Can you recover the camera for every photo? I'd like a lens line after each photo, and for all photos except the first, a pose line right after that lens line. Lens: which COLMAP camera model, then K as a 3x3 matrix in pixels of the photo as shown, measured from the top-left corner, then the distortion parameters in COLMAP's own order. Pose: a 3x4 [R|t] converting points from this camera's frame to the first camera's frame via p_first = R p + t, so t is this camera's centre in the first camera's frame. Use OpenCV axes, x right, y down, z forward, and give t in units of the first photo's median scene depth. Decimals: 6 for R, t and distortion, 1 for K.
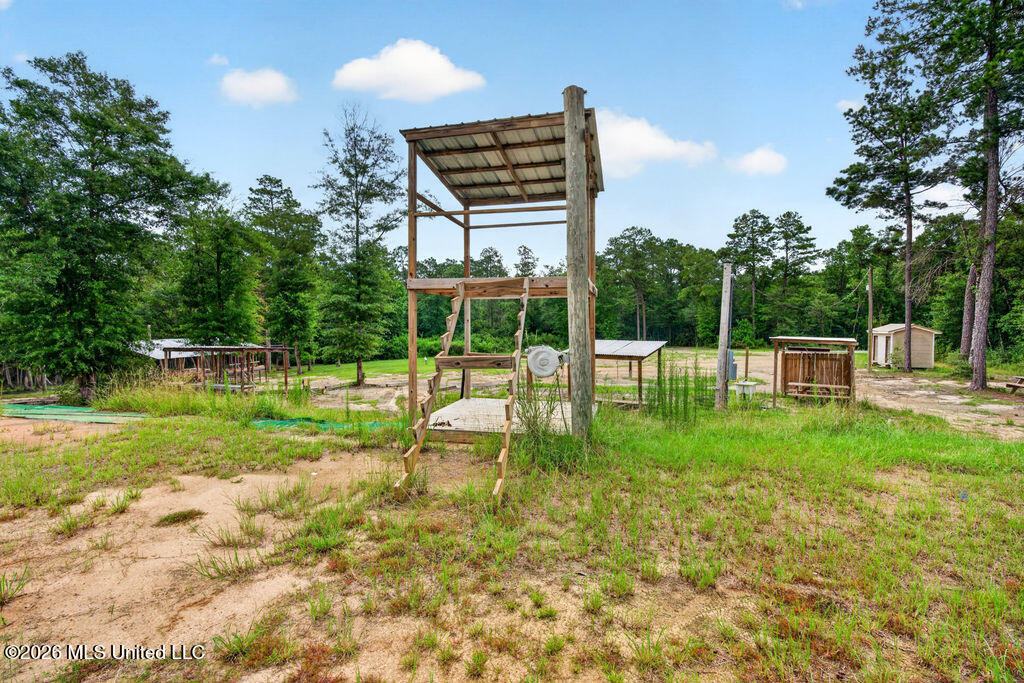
lens RADIAL K [[456.9, 0, 514.6], [0, 456.9, 336.5], [0, 0, 1]] dist [-0.000855, 0.000823]
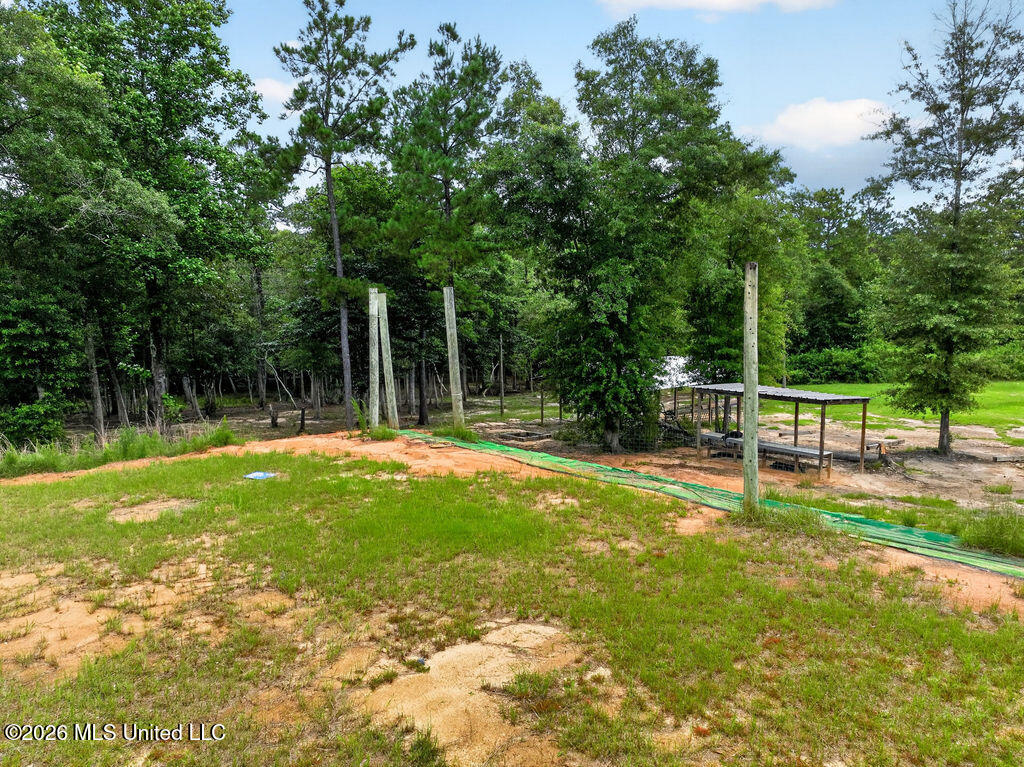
lens RADIAL K [[720.6, 0, 516.8], [0, 720.6, 382.4], [0, 0, 1]] dist [-0.005203, 0.019503]
pose [[0.823692, 0.058986, -0.563961, -0.099069], [-0.013742, 0.996359, 0.084140, -0.023971], [0.566871, -0.061555, 0.821504, -0.048764]]
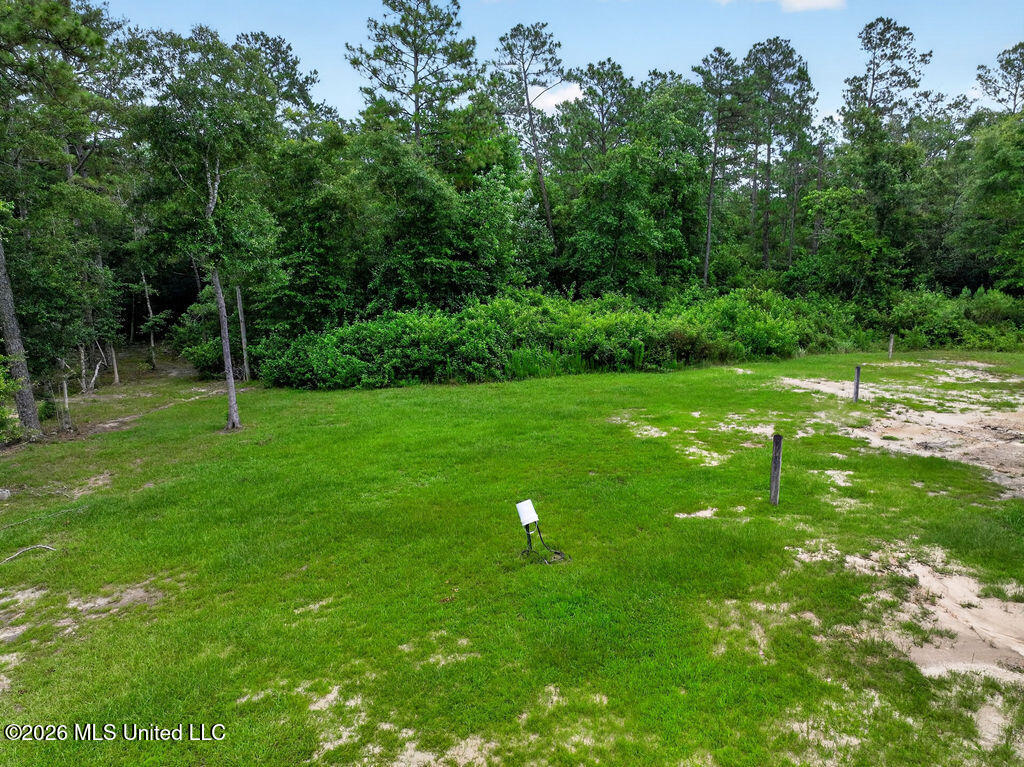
lens RADIAL K [[720.6, 0, 517.0], [0, 720.6, 383.2], [0, 0, 1]] dist [-0.005203, 0.019503]
pose [[0.952880, 0.053021, -0.298677, -0.090447], [-0.007016, 0.988195, 0.153040, -0.019642], [0.303265, -0.143733, 0.942004, 0.544927]]
